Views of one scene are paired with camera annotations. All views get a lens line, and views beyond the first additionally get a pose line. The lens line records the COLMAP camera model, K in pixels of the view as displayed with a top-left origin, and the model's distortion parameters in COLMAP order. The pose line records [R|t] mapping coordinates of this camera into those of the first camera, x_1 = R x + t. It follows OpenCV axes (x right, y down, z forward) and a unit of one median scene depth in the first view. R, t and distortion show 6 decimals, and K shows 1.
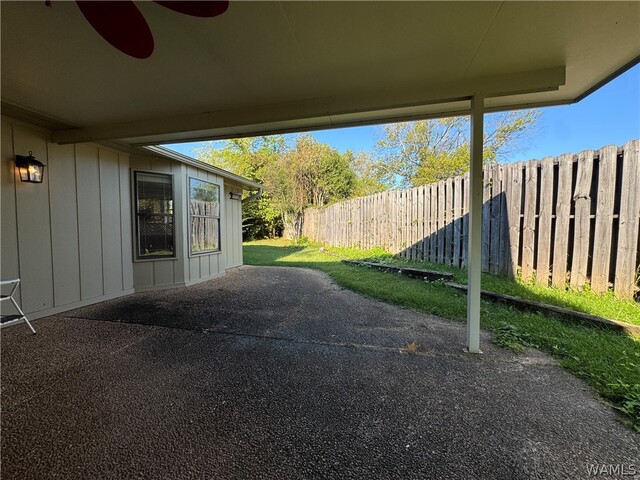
lens RADIAL K [[255.1, 0, 320.0], [0, 255.1, 240.7], [0, 0, 1]] dist [-0.007308, 0.000669]
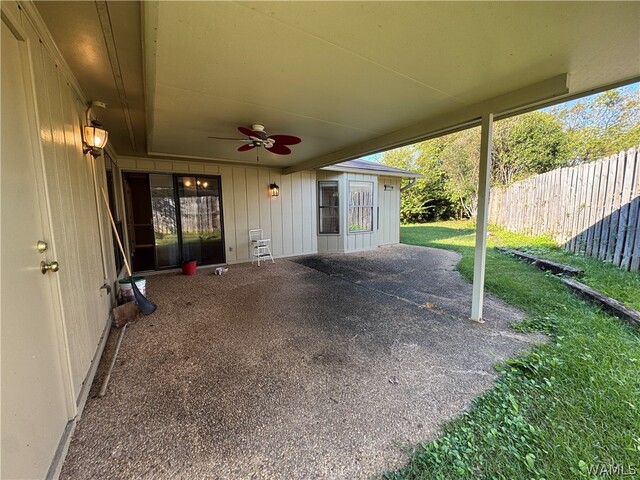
lens RADIAL K [[255.1, 0, 322.1], [0, 255.1, 240.2], [0, 0, 1]] dist [-0.007308, 0.000669]
pose [[0.728960, 0.072537, -0.680703, 0.404696], [-0.017849, 0.996046, 0.087026, -0.028657], [0.684324, -0.051288, 0.727372, -0.202001]]
